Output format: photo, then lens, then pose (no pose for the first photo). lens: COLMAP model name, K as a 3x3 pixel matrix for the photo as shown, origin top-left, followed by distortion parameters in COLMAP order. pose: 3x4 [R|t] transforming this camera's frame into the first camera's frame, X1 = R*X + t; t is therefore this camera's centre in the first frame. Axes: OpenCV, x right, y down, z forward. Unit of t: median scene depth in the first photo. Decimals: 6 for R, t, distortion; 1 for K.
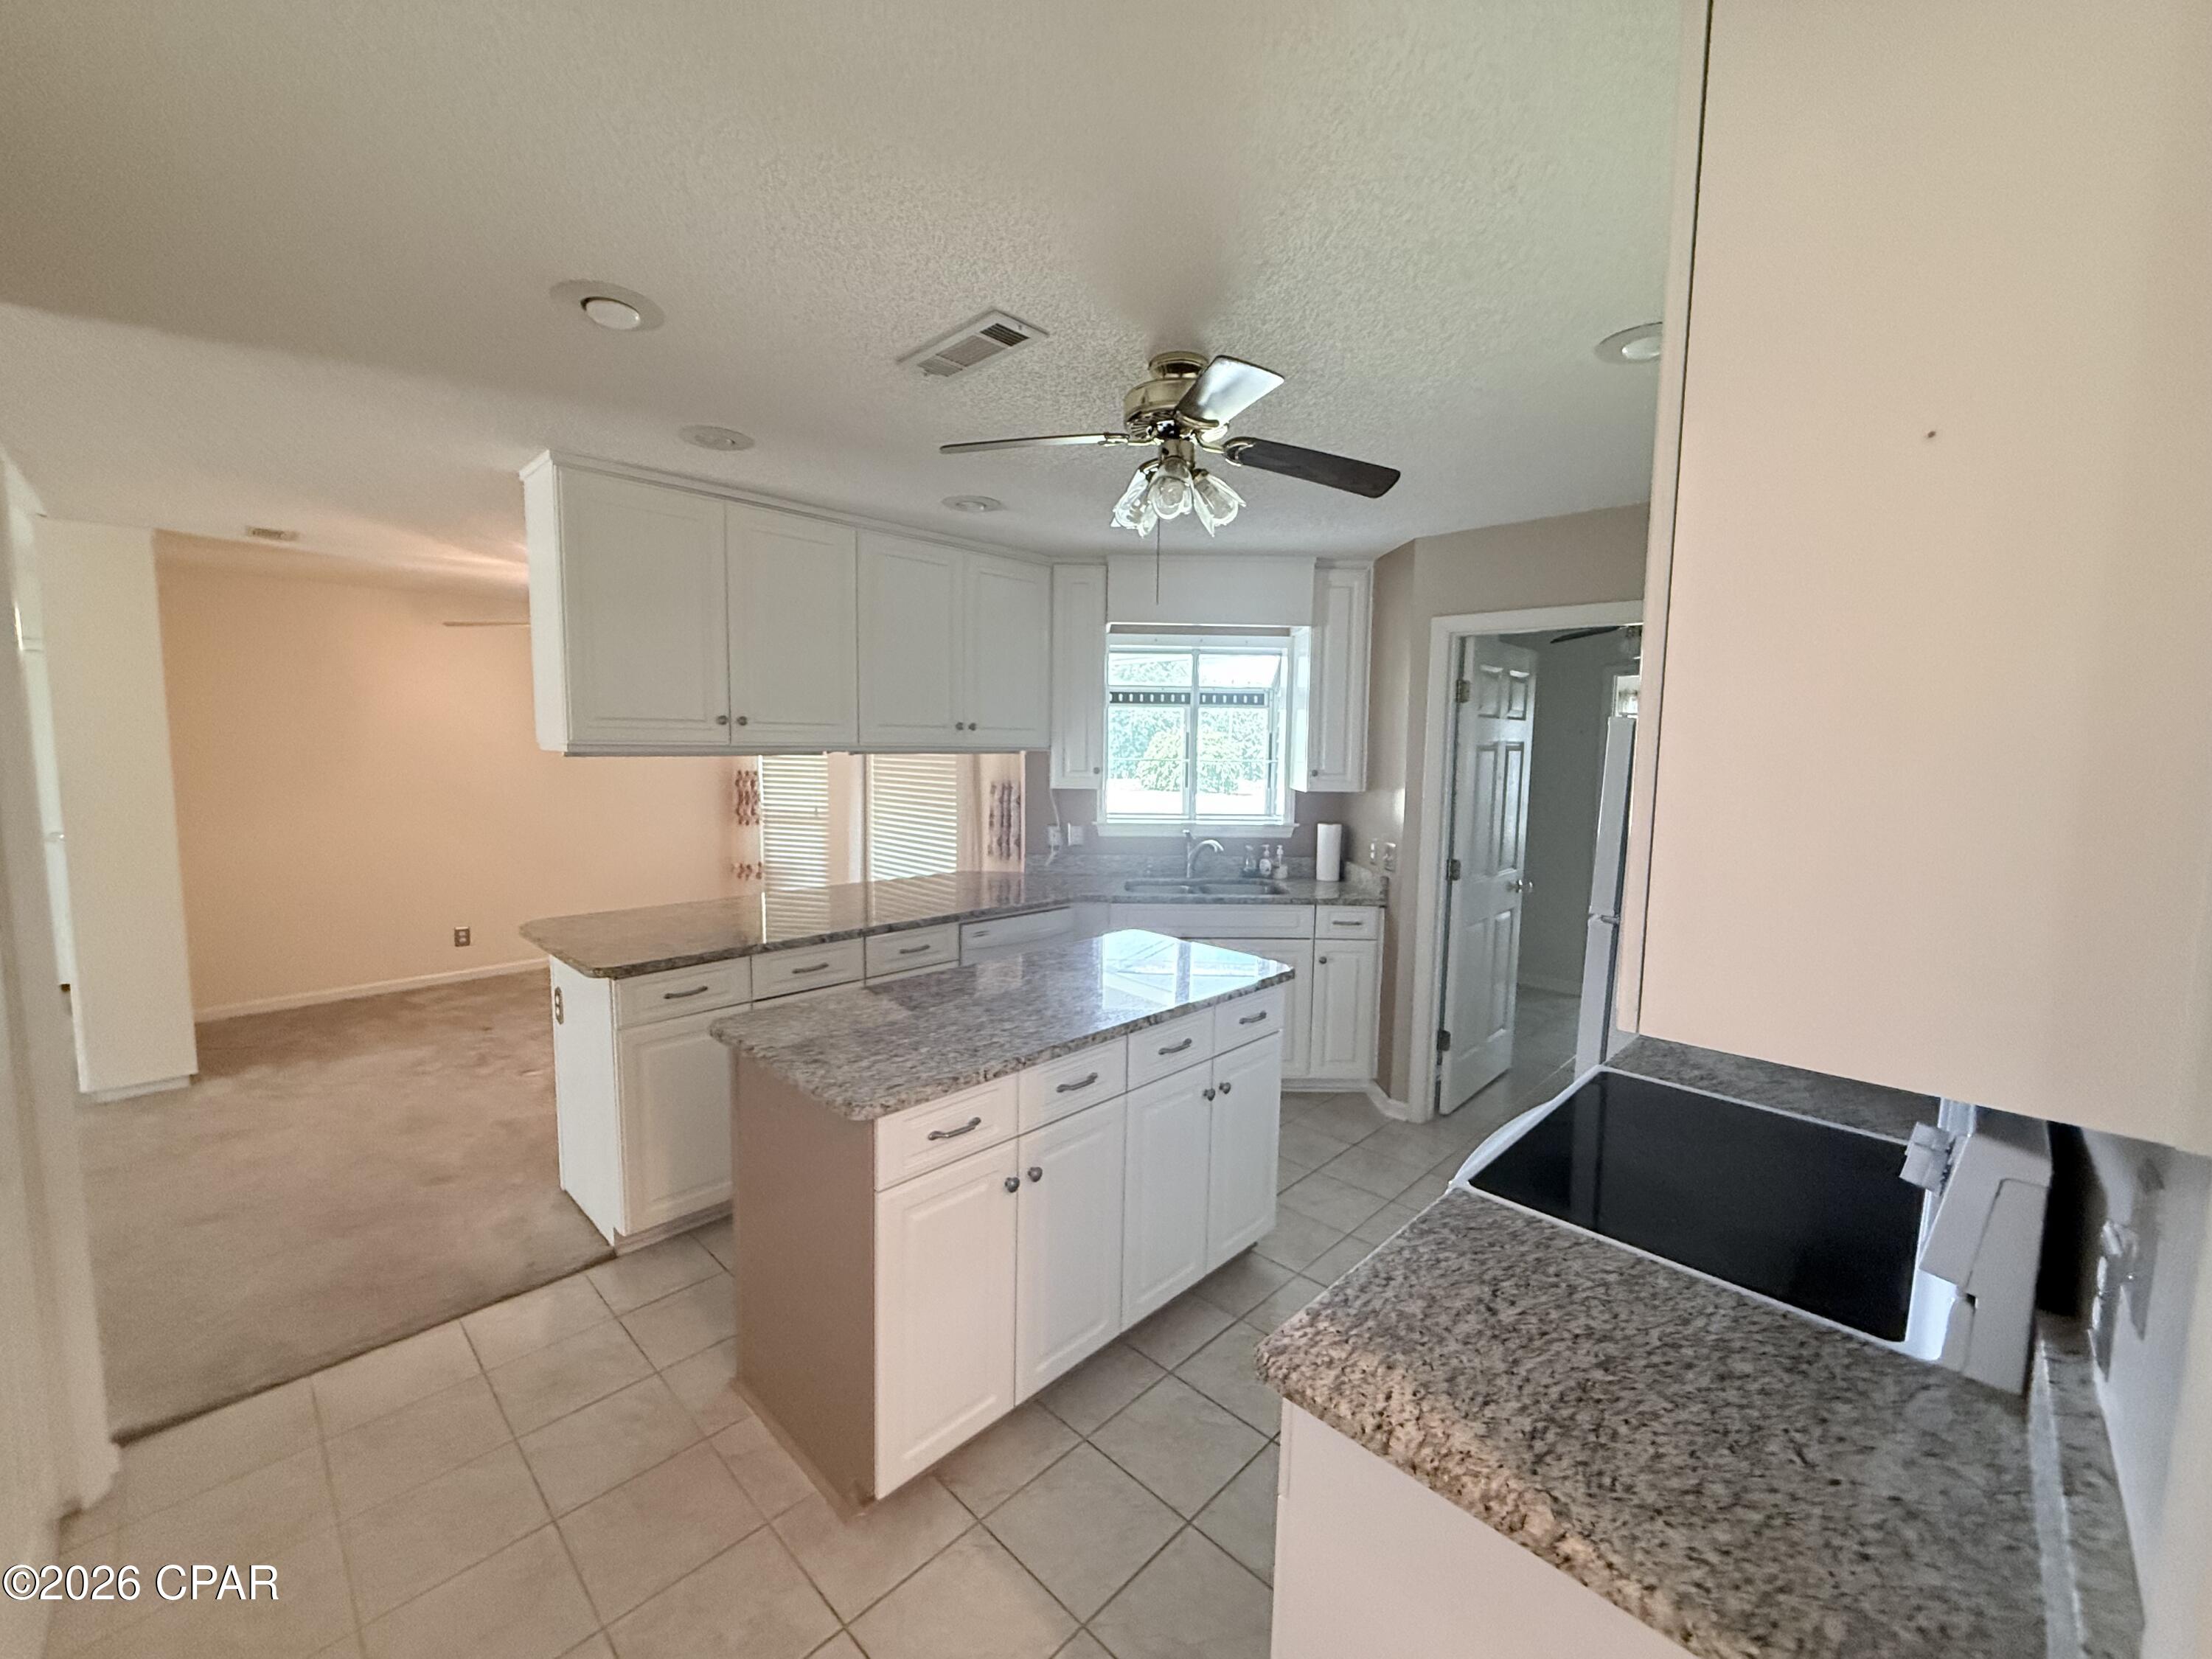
lens RADIAL K [[883.7, 0, 1101.1], [0, 883.7, 826.1], [0, 0, 1]] dist [-0.000405, 0.000853]
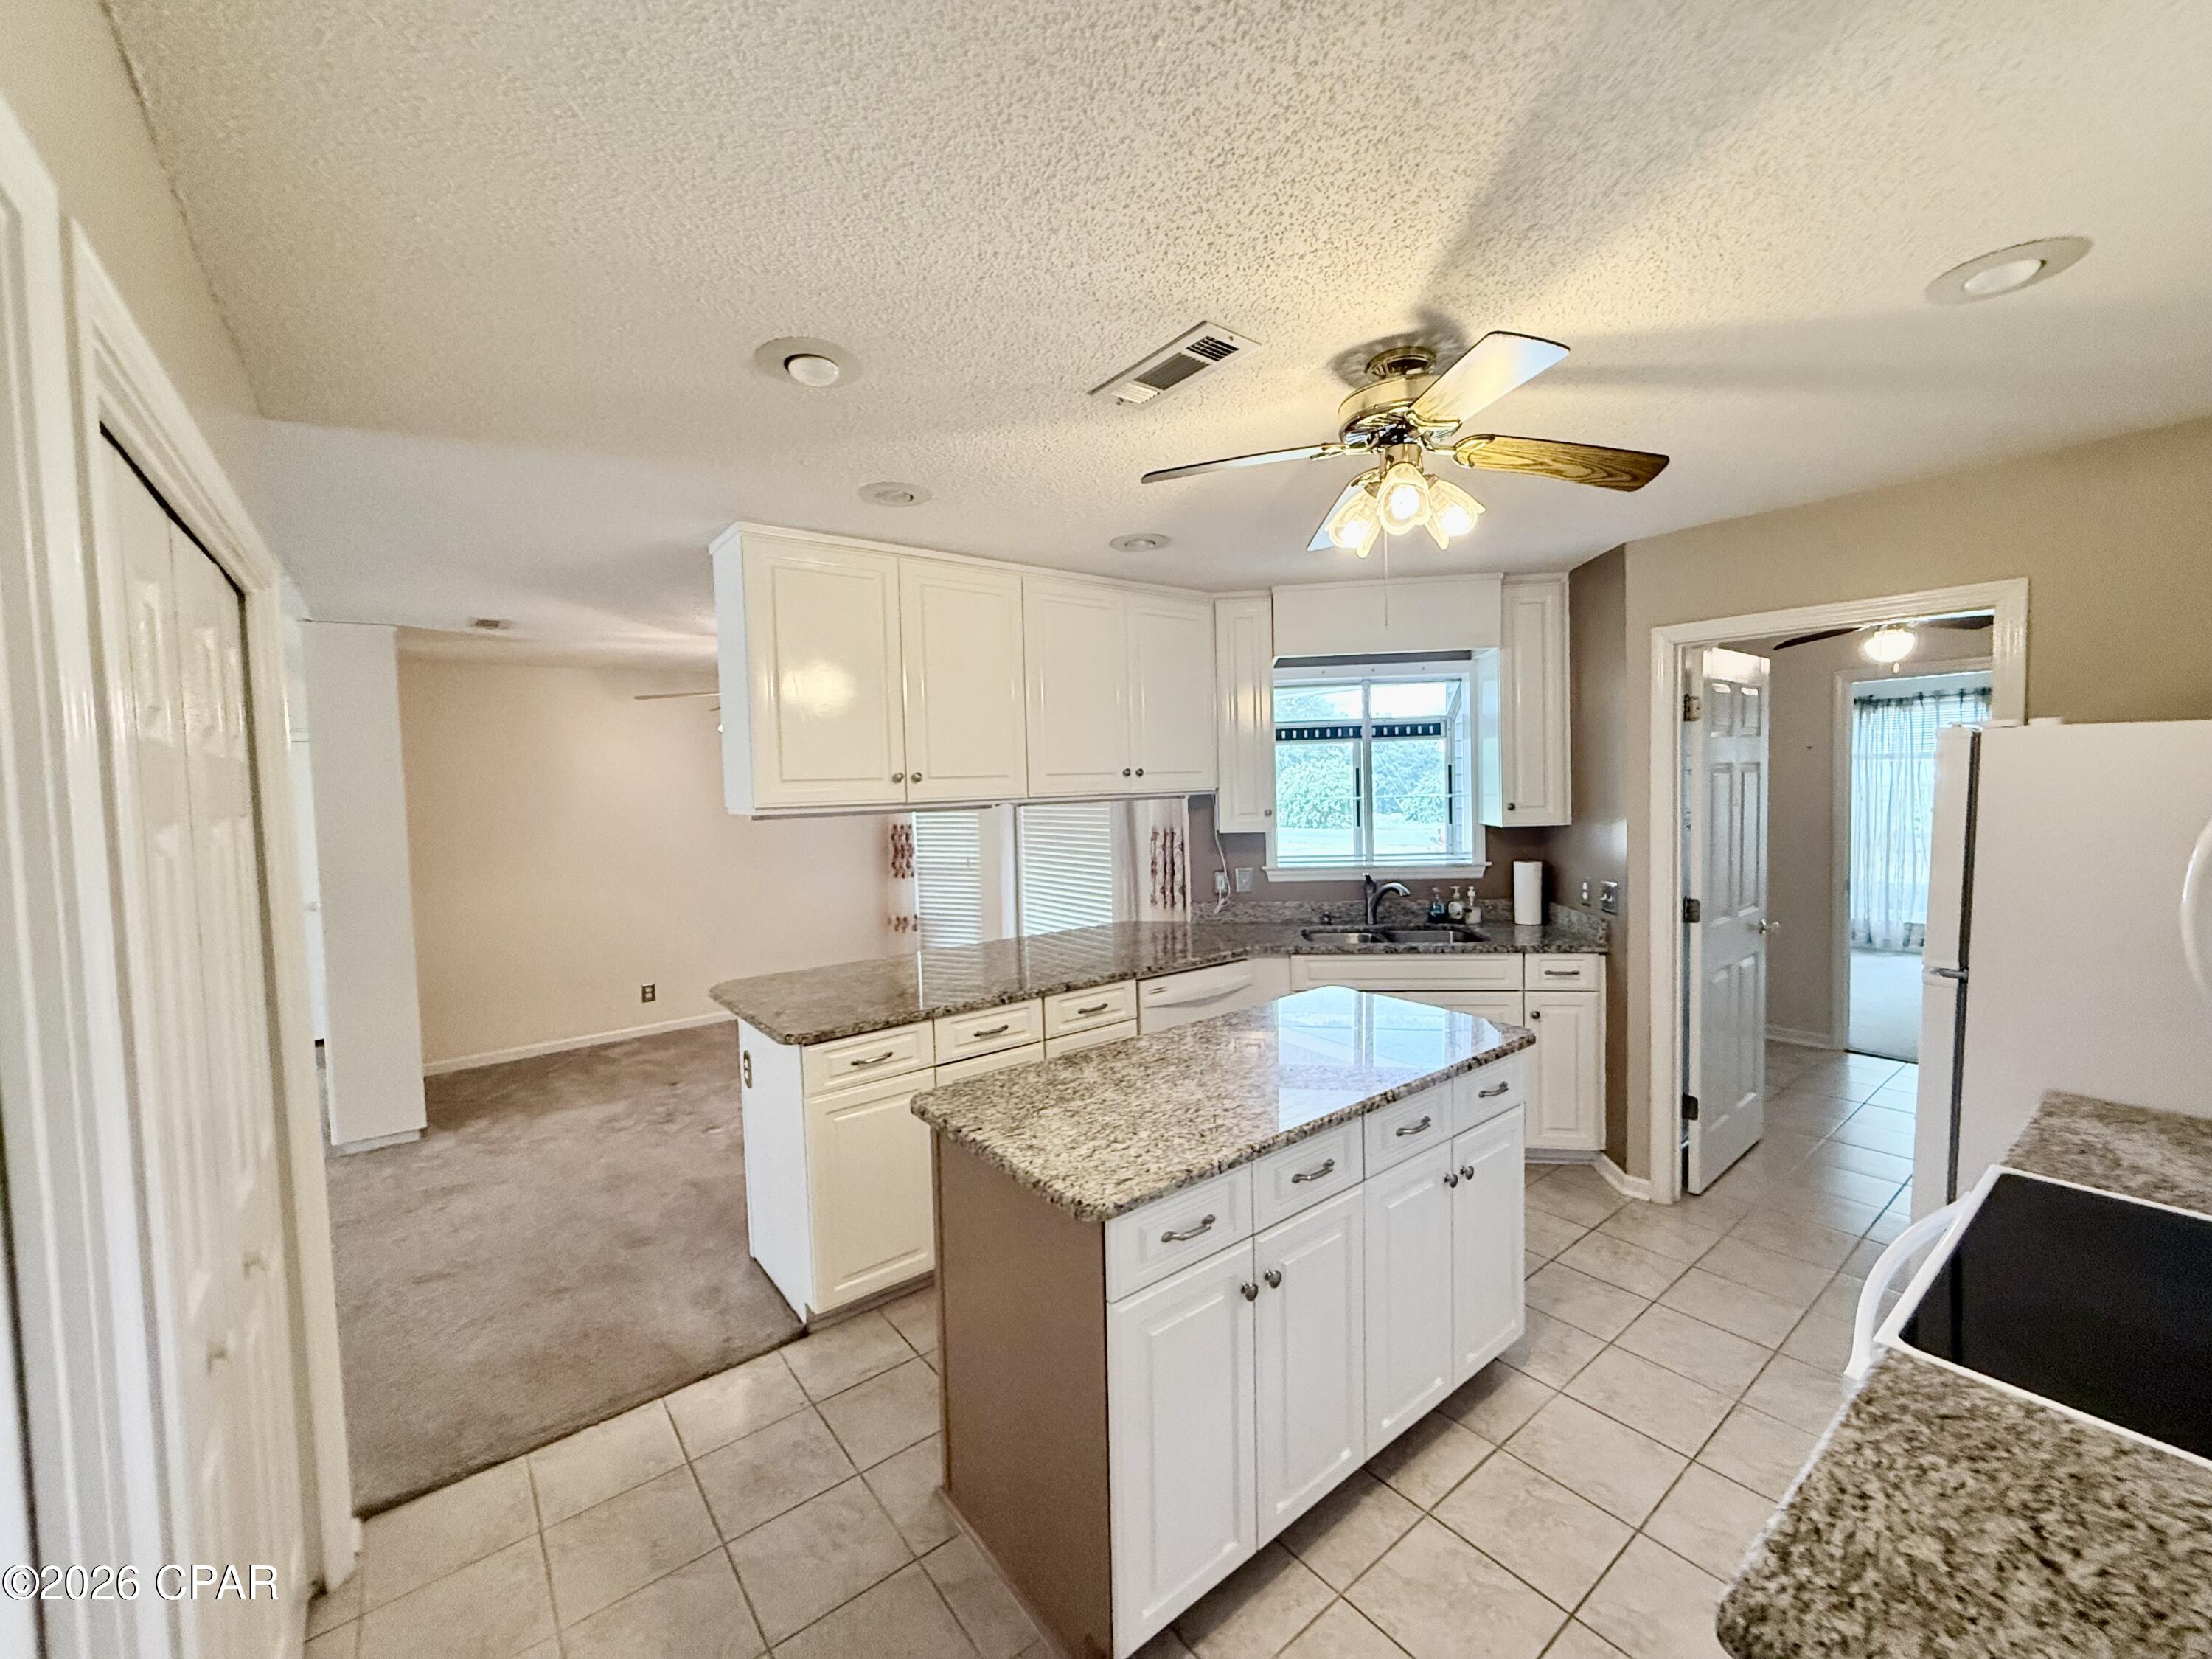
lens RADIAL K [[883.7, 0, 1101.1], [0, 883.7, 826.1], [0, 0, 1]] dist [-0.000405, 0.000853]
pose [[0.989378, -0.035728, -0.140909, -0.057545], [0.029165, 0.998404, -0.048365, -0.009598], [0.142412, 0.043741, 0.988841, 0.048874]]
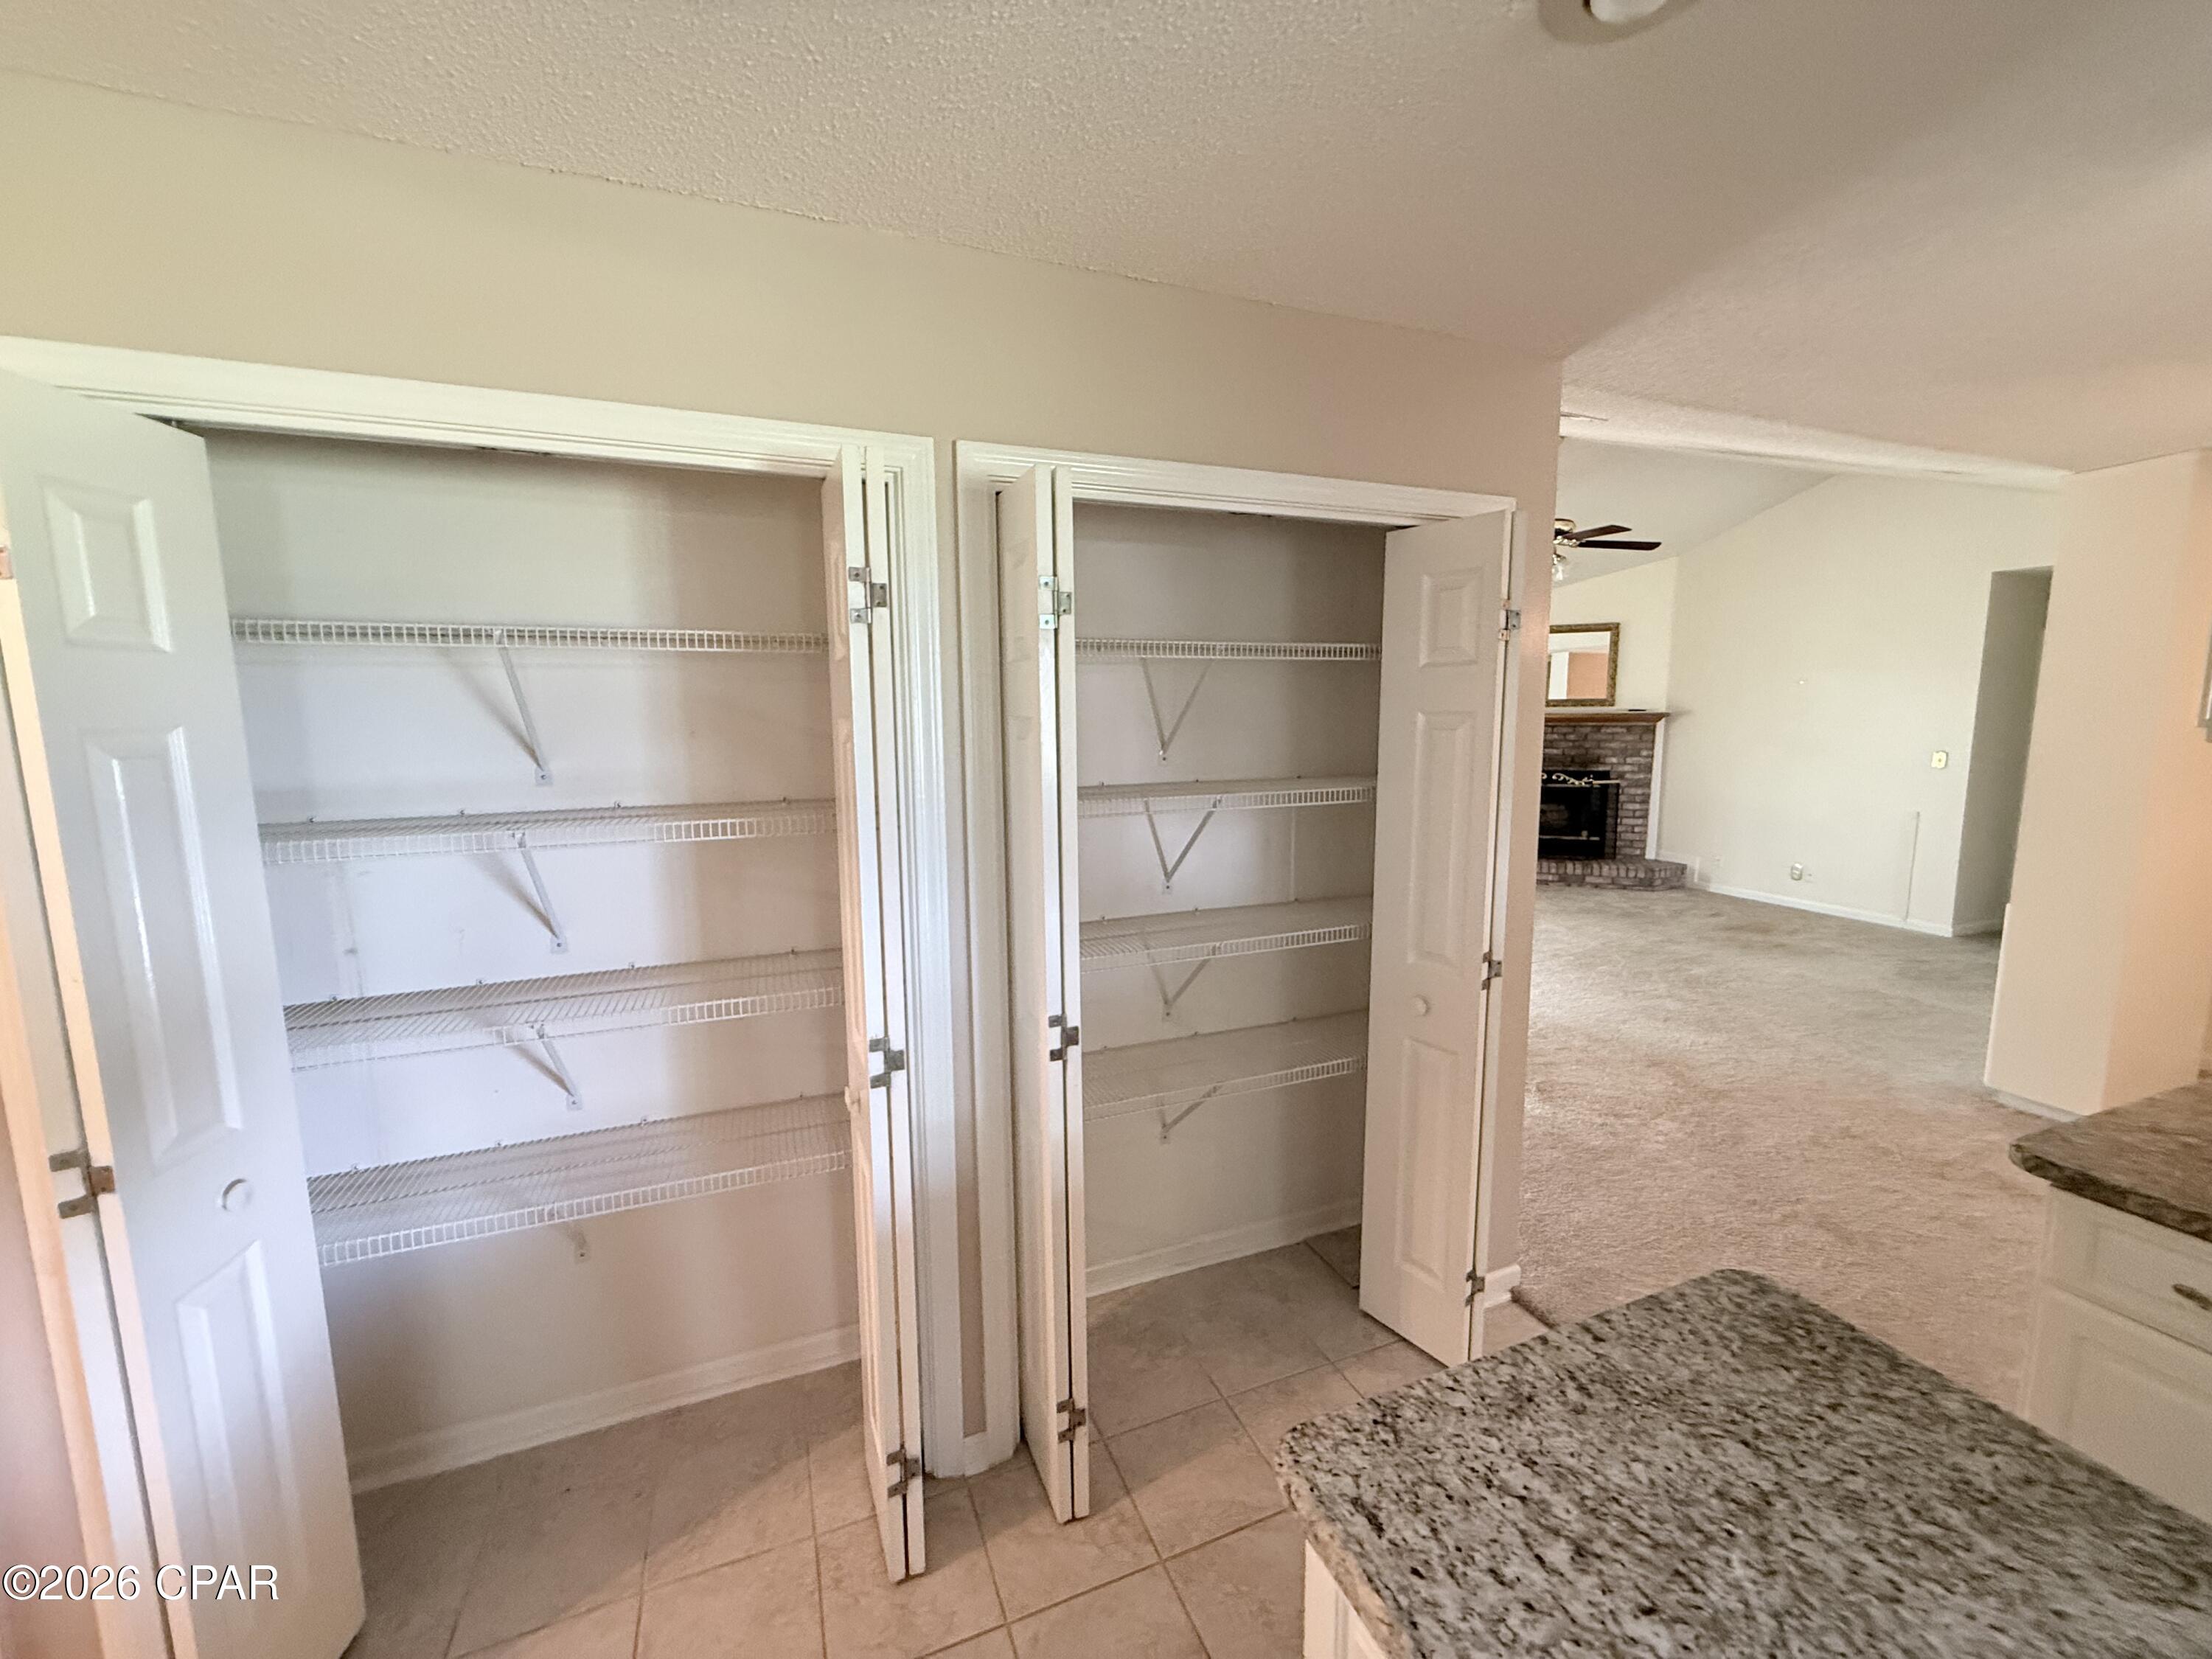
lens RADIAL K [[883.7, 0, 1101.1], [0, 883.7, 826.1], [0, 0, 1]] dist [-0.000405, 0.000853]
pose [[-0.408829, 0.111766, -0.905741, 0.088149], [-0.083947, 0.983659, 0.159273, -0.049661], [0.908742, 0.141150, -0.392766, 0.487967]]
